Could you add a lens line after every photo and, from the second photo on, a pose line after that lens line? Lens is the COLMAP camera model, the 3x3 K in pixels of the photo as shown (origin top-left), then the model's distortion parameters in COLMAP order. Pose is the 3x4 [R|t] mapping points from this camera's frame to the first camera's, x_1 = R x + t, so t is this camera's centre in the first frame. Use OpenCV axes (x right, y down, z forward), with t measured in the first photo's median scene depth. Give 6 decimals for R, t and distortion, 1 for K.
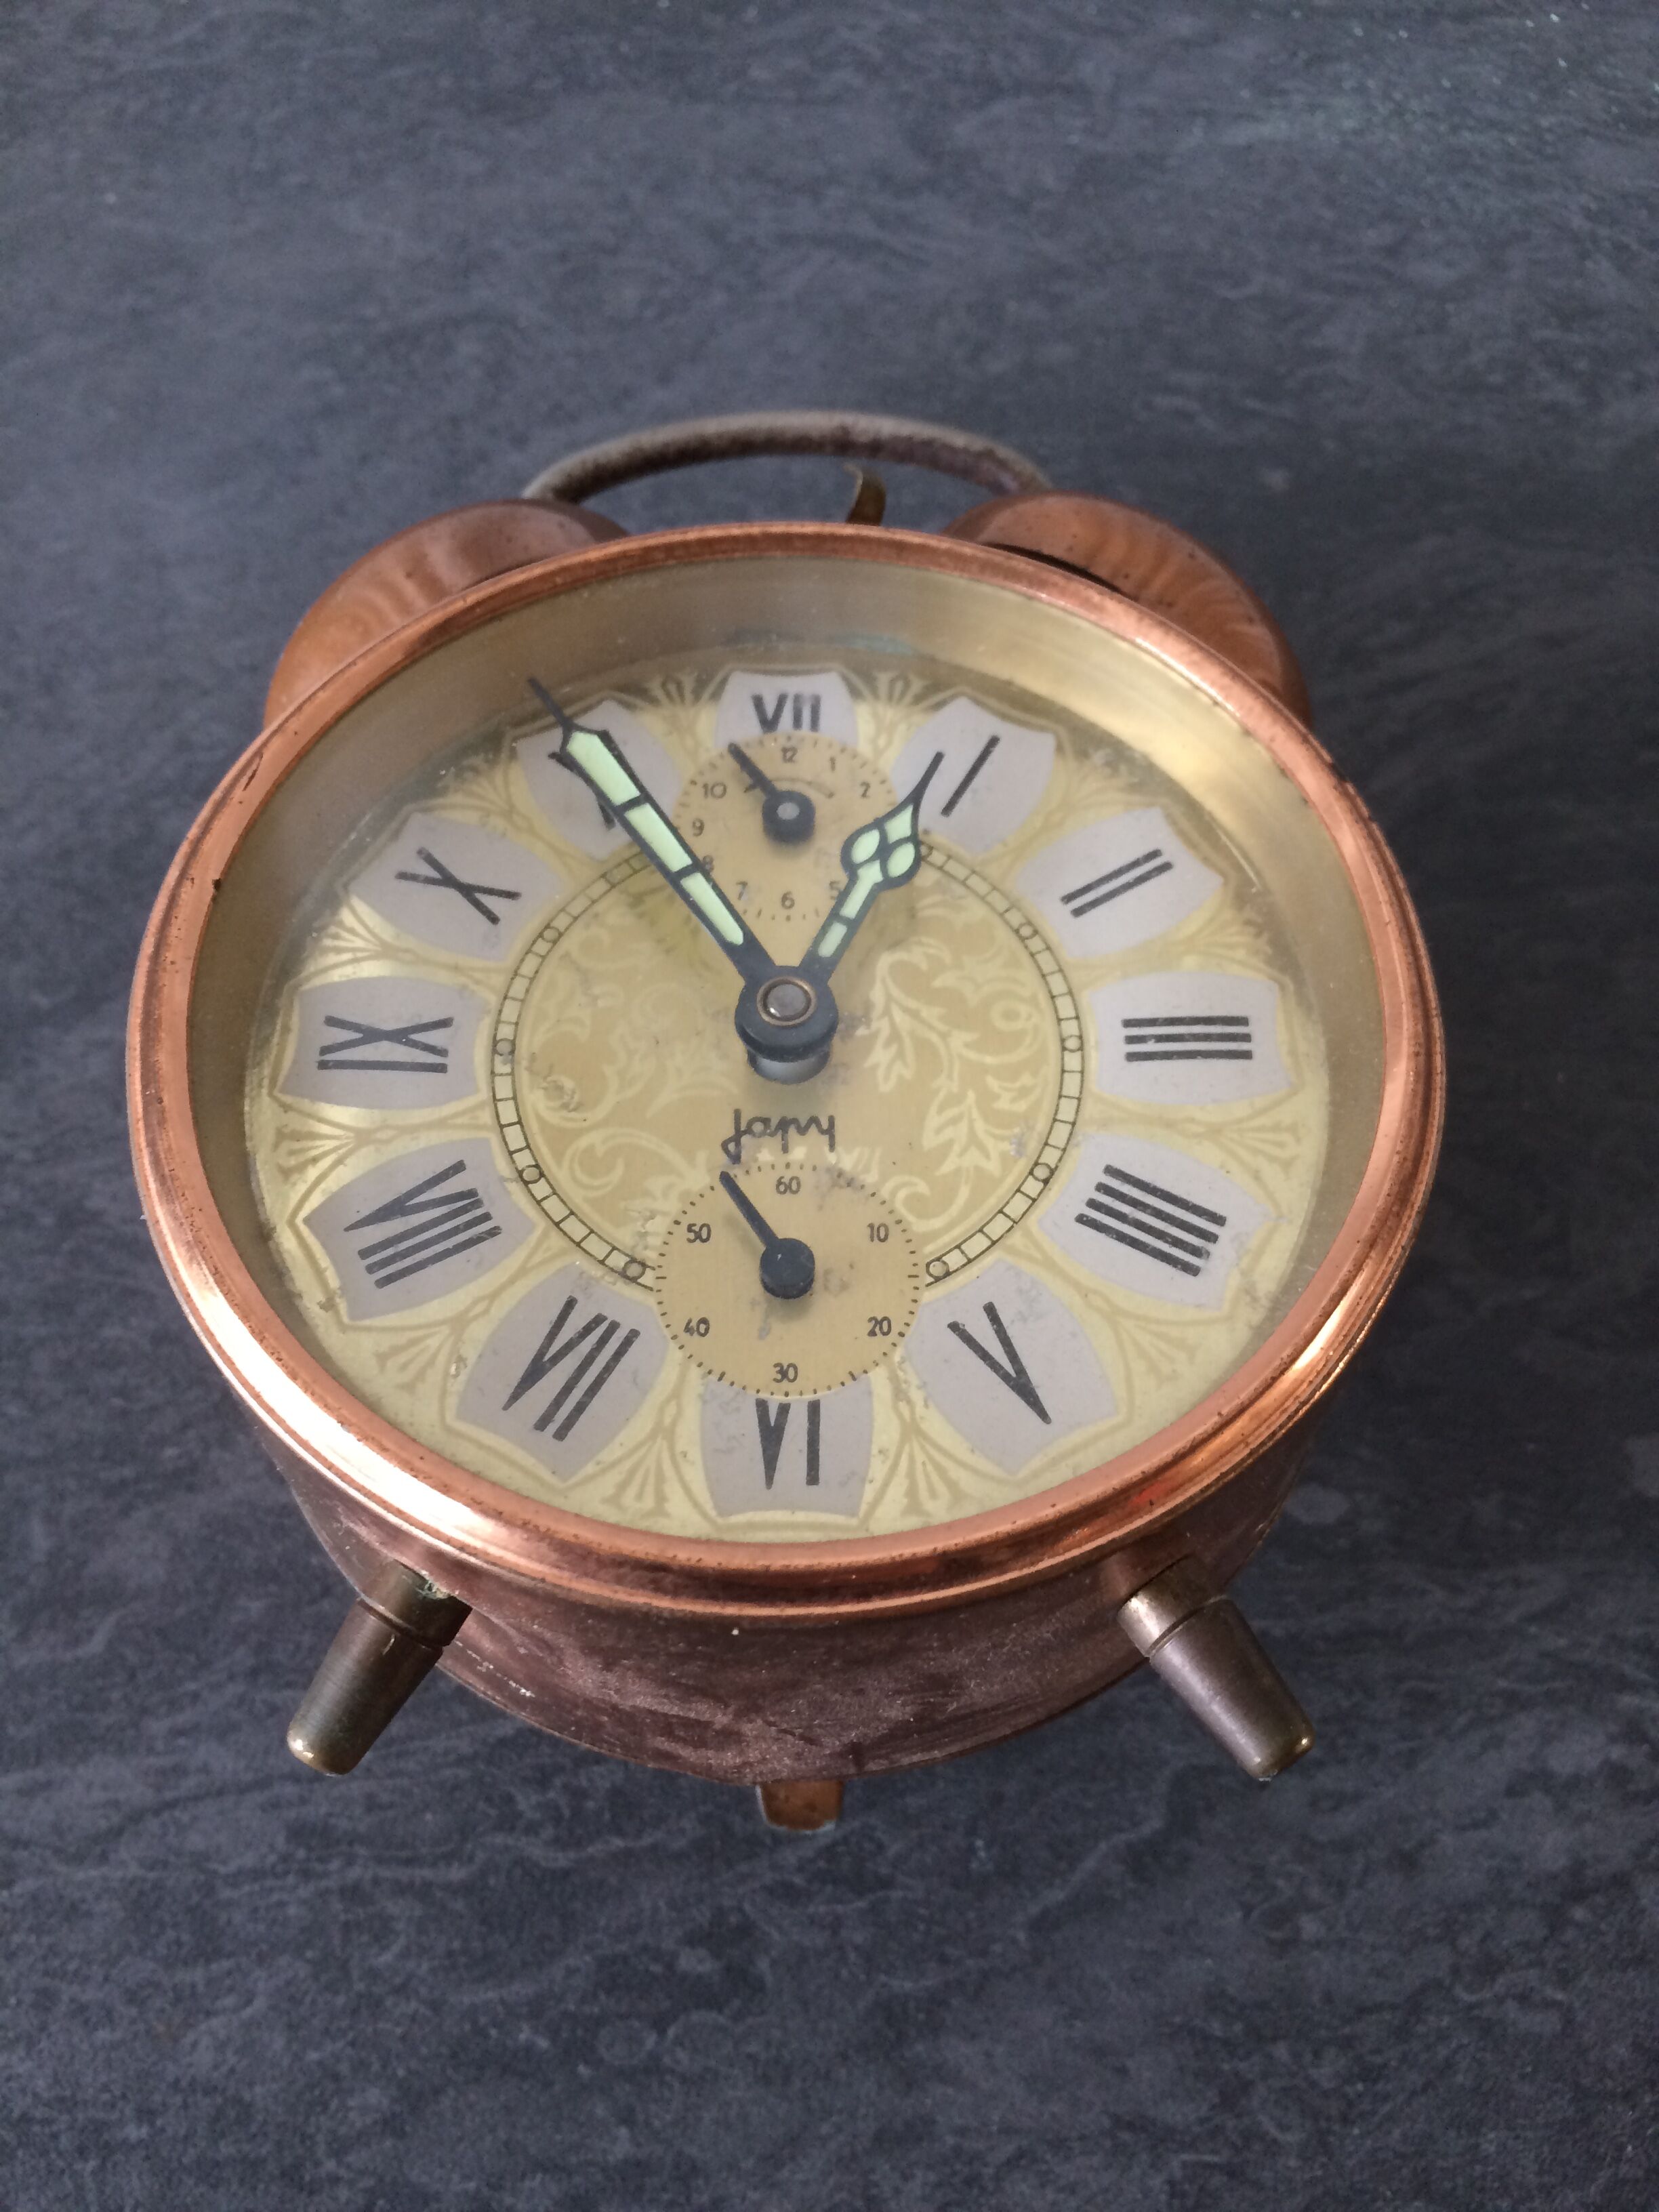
lens RADIAL K [[1961.2, 0, 803.1], [0, 1961.2, 929.6], [0, 0, 1]] dist [0.096503, -0.120244]
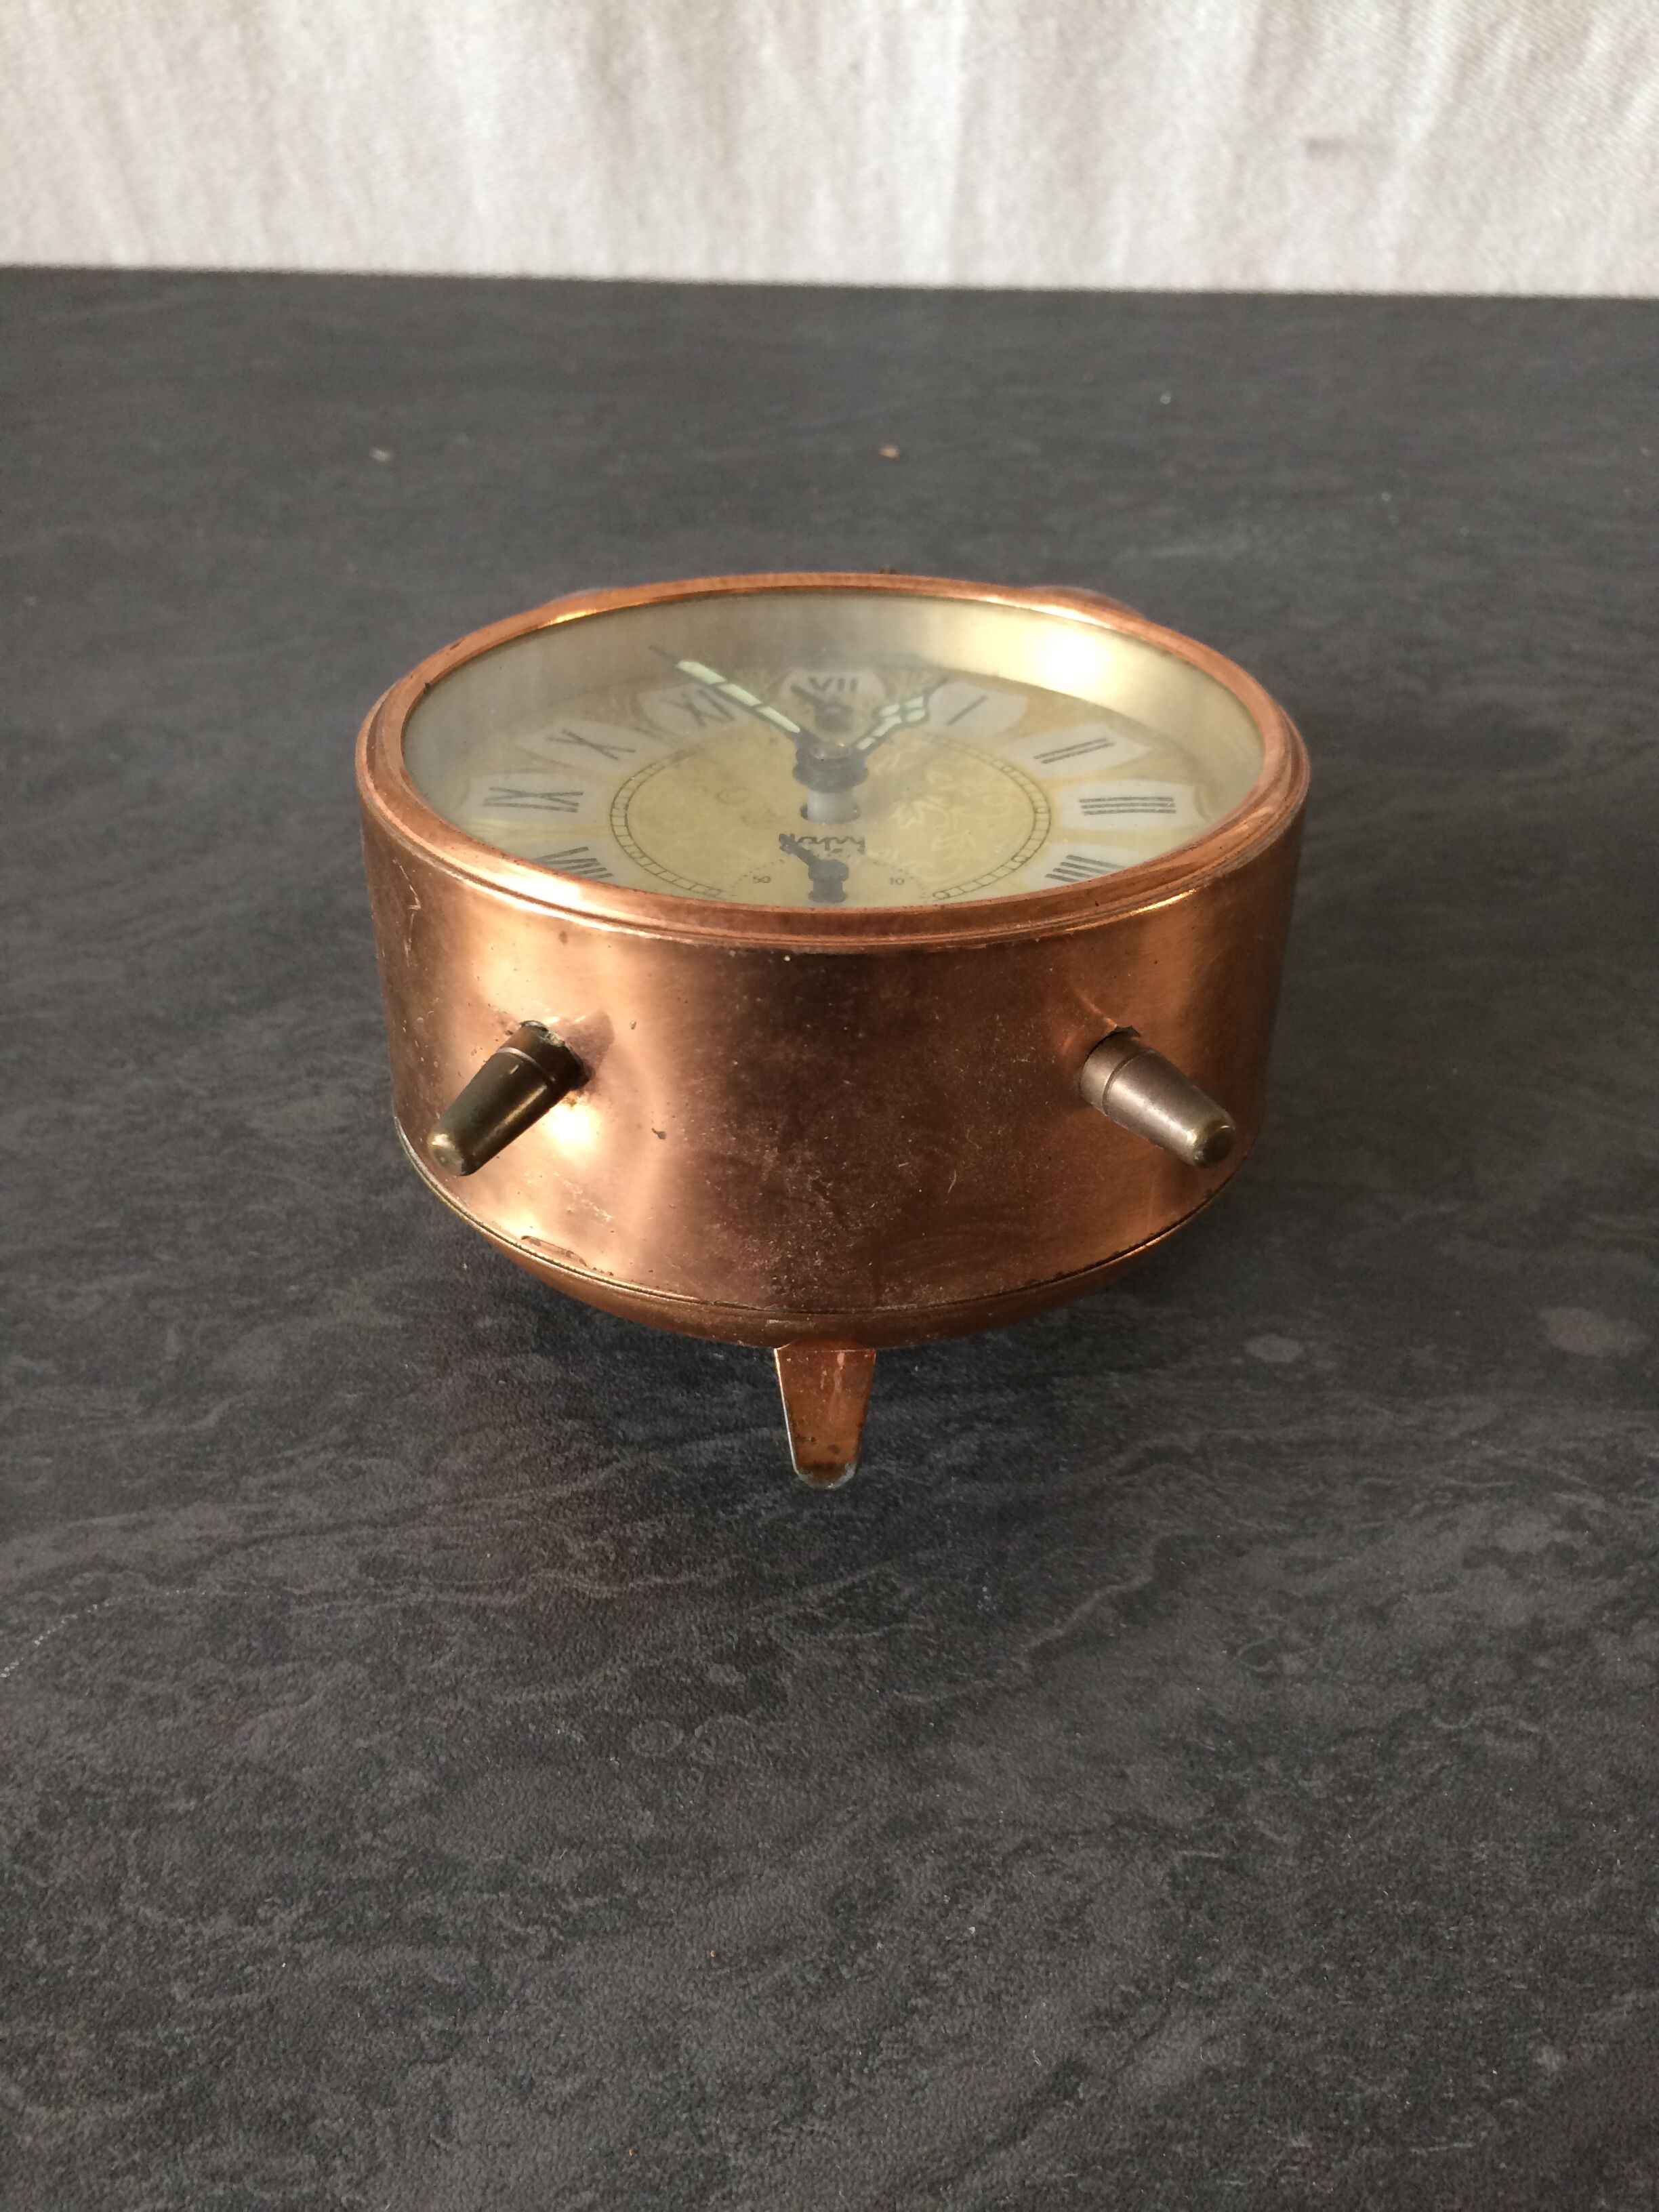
lens RADIAL K [[1961.2, 0, 810.4], [0, 1961.2, 1074.9], [0, 0, 1]] dist [0.096503, -0.120244]
pose [[0.999616, 0.022176, -0.016622, 0.004038], [-0.027255, 0.895298, -0.444633, 0.699470], [0.005022, 0.444915, 0.895559, -0.105721]]
